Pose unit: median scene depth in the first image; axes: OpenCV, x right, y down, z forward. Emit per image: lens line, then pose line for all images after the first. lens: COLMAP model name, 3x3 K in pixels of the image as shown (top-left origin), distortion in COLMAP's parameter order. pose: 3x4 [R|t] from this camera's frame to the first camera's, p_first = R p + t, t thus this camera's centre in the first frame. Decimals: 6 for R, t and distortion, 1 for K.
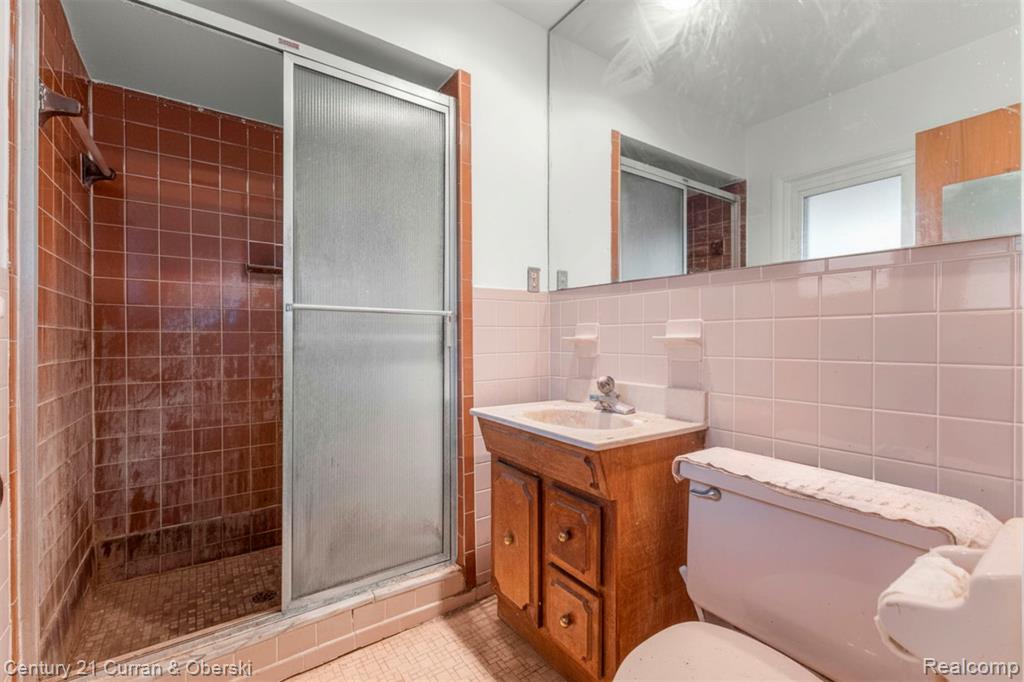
lens RADIAL K [[437.7, 0, 513.7], [0, 437.7, 342.0], [0, 0, 1]] dist [-0.002330, -0.001224]
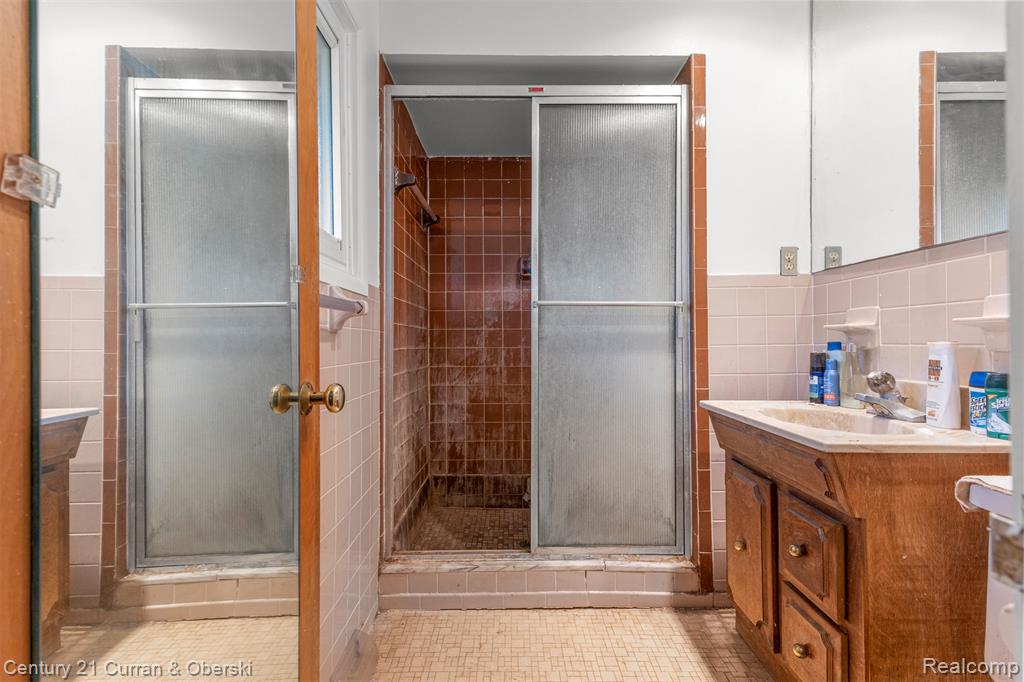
lens RADIAL K [[437.7, 0, 510.2], [0, 437.7, 340.6], [0, 0, 1]] dist [-0.002330, -0.001224]
pose [[0.811623, -0.003273, -0.584173, 0.119459], [-0.001110, 0.999974, -0.007145, 0.025790], [0.584181, 0.006447, 0.811598, -0.027210]]
